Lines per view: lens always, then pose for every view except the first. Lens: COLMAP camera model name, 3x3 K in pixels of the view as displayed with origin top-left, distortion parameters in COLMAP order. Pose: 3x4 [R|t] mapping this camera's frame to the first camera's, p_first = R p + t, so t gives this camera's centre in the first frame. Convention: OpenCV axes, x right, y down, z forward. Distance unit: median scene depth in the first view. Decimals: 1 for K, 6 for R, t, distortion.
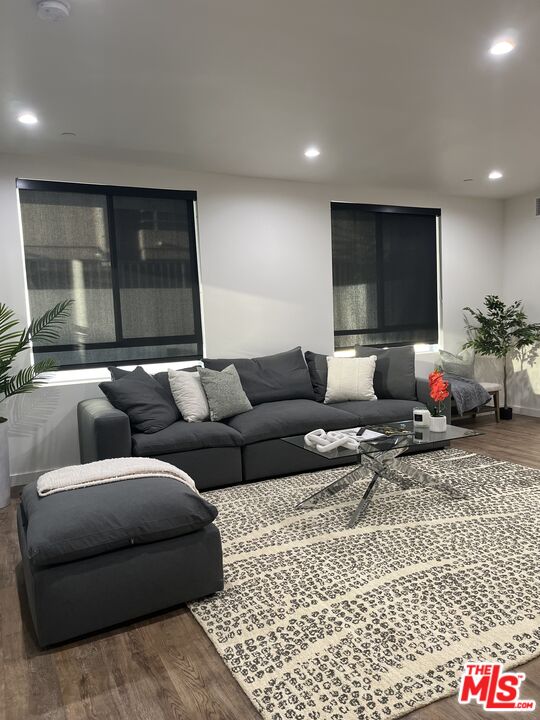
lens RADIAL K [[551.9, 0, 269.8], [0, 551.9, 359.5], [0, 0, 1]] dist [0.050526, -0.068905]
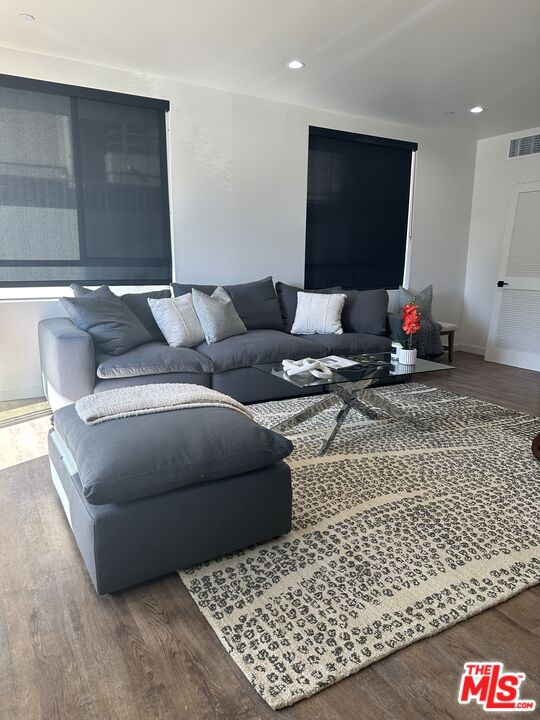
lens RADIAL K [[513.4, 0, 273.0], [0, 513.4, 358.5], [0, 0, 1]] dist [0.053809, -0.080035]
pose [[0.995753, 0.041197, 0.082334, -0.027905], [-0.050673, 0.991894, 0.116527, 0.036086], [-0.076866, -0.120205, 0.989769, 0.156542]]
